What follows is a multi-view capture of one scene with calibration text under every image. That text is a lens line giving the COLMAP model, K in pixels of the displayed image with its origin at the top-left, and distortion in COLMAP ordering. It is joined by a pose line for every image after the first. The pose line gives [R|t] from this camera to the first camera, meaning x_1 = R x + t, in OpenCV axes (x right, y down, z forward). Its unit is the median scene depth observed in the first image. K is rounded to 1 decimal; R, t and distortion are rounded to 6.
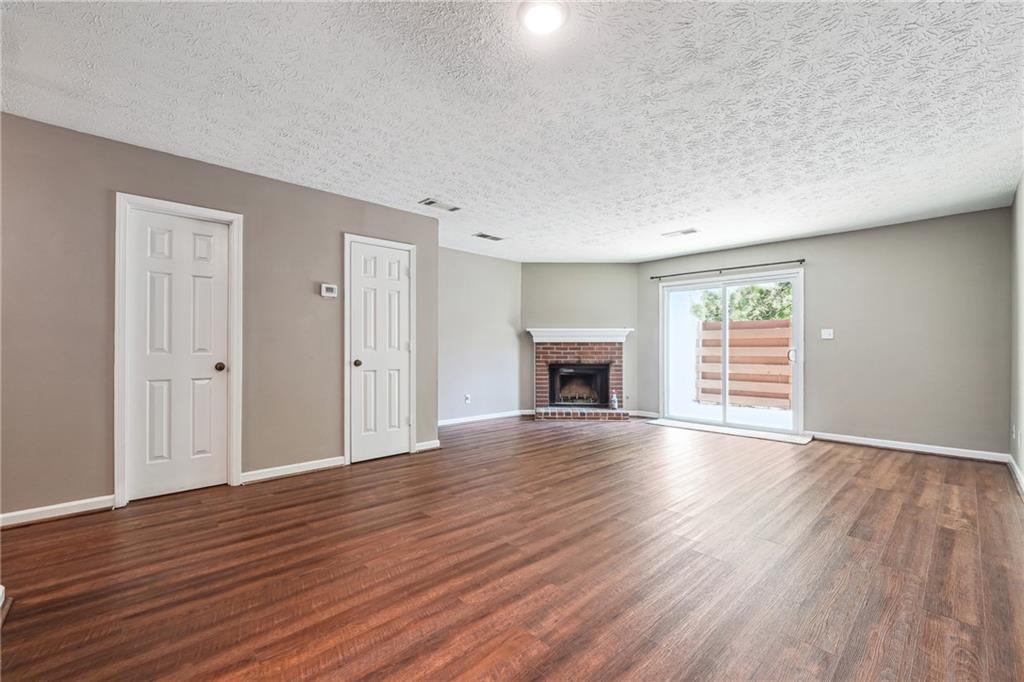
lens RADIAL K [[449.4, 0, 508.7], [0, 449.4, 346.7], [0, 0, 1]] dist [0.000634, 0.000116]
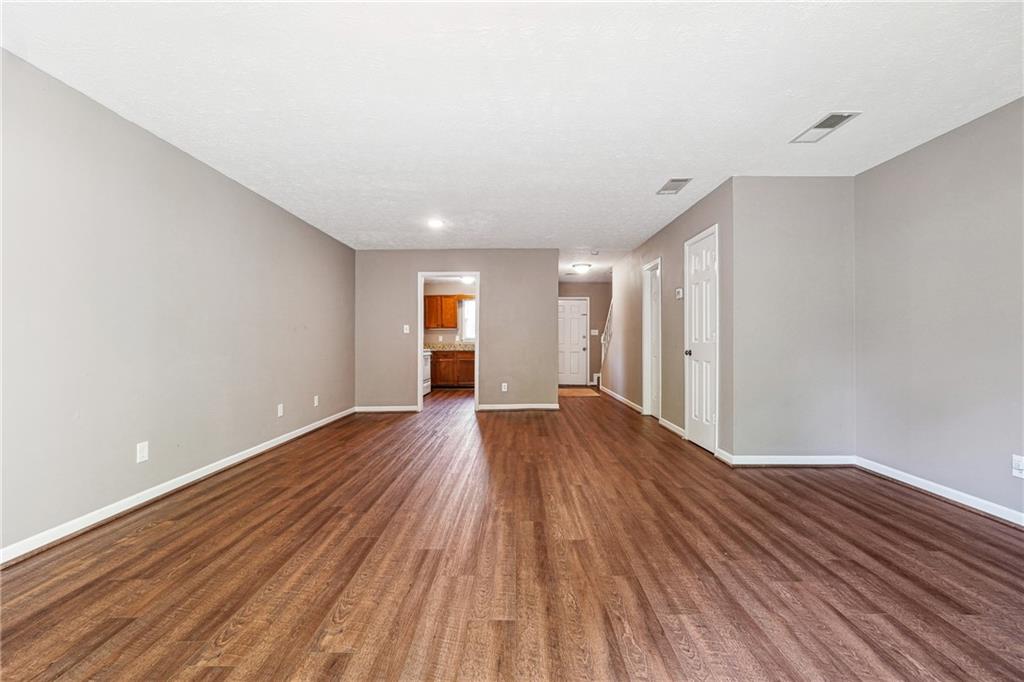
lens RADIAL K [[449.4, 0, 513.4], [0, 449.4, 341.2], [0, 0, 1]] dist [0.000634, 0.000116]
pose [[-0.703436, -0.006435, -0.710729, 1.192139], [-0.000791, 0.999965, -0.008271, 0.026207], [0.710758, -0.005256, -0.703417, 2.280872]]
